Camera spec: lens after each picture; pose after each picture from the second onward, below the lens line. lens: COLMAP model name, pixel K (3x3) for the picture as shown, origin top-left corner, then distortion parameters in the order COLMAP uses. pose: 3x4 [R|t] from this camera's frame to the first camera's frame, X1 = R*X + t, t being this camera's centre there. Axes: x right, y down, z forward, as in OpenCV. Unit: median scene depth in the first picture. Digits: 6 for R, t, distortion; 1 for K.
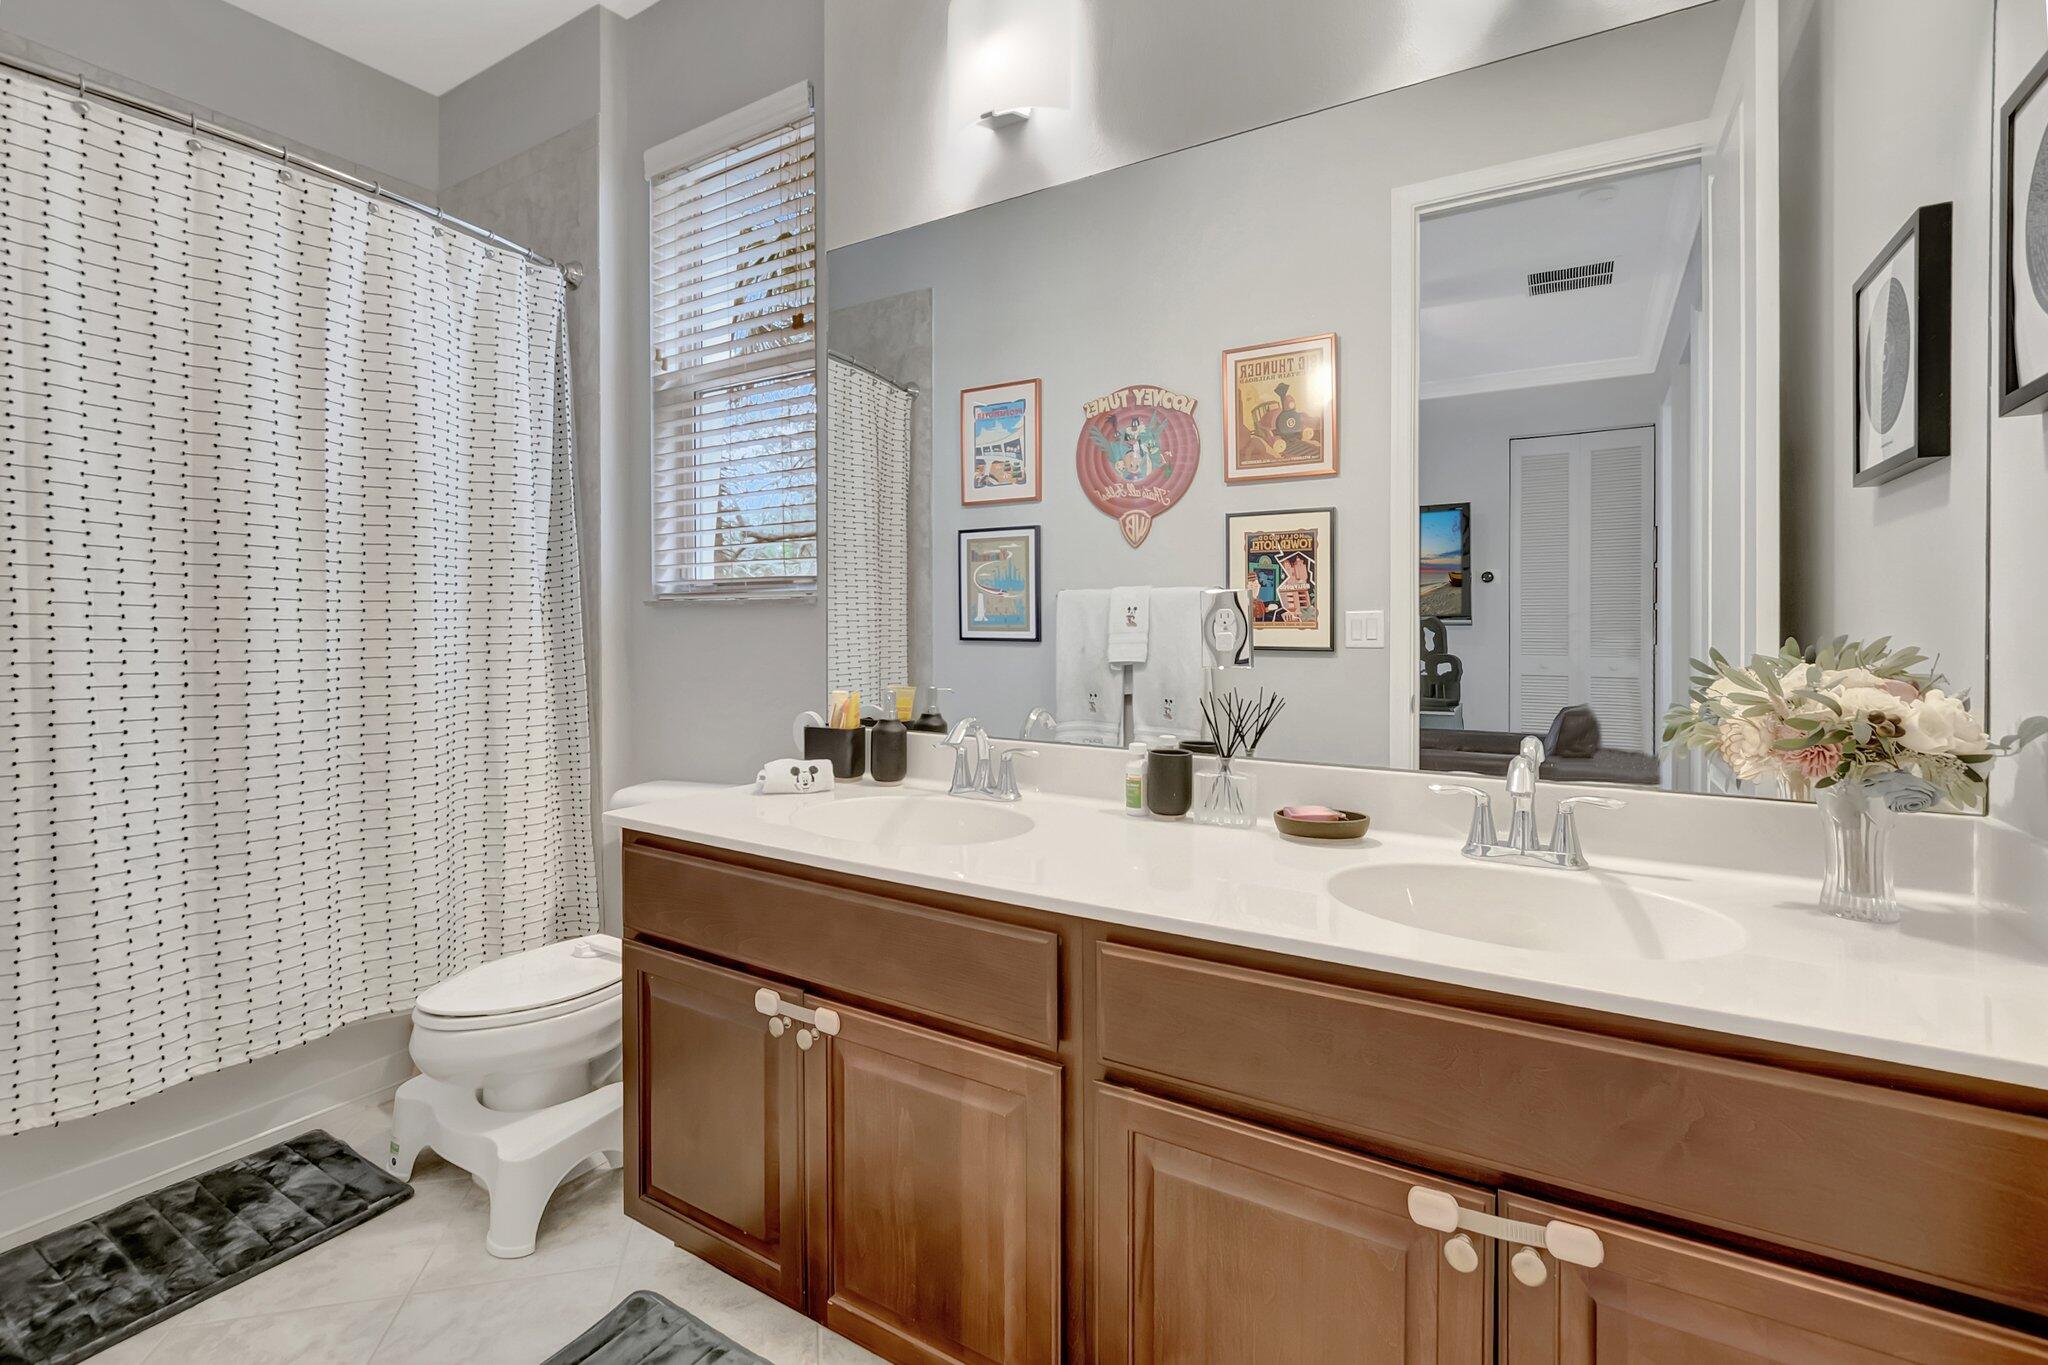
lens RADIAL K [[922.3, 0, 1024.0], [0, 922.3, 682.5], [0, 0, 1]] dist [-0.018025, 0.007005]
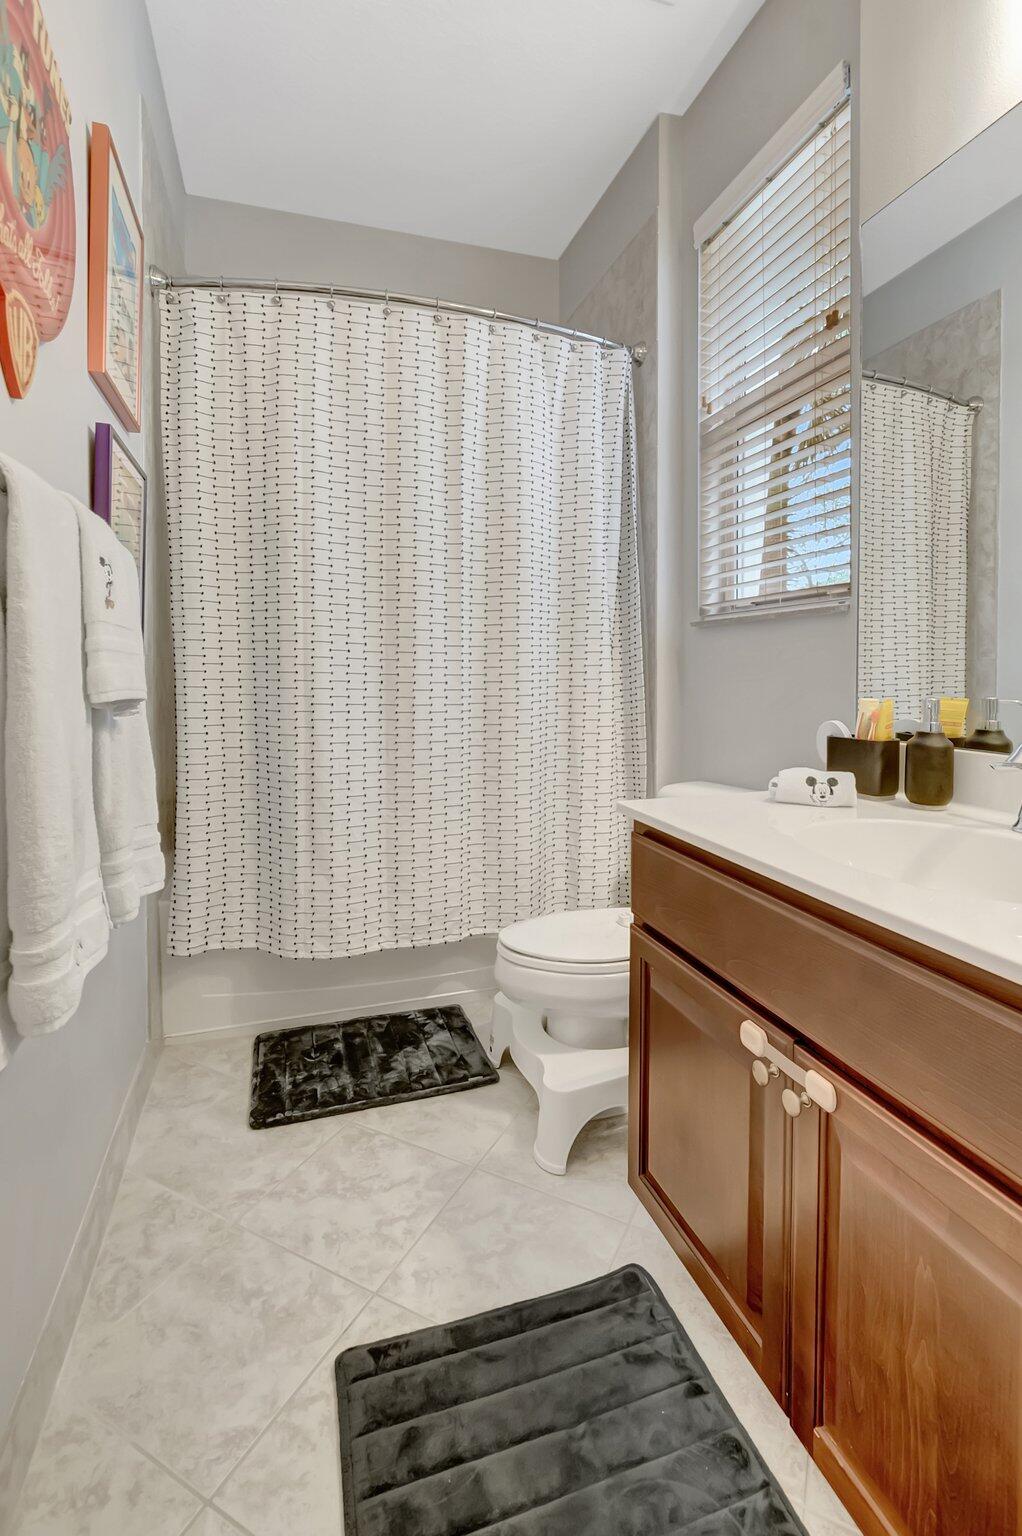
lens RADIAL K [[691.7, 0, 510.7], [0, 691.7, 692.8], [0, 0, 1]] dist [-0.018025, 0.007005]
pose [[0.753801, 0.011129, -0.657008, -0.021061], [-0.035269, 0.999101, -0.023541, 0.033636], [0.656155, 0.040918, 0.753516, 0.256837]]
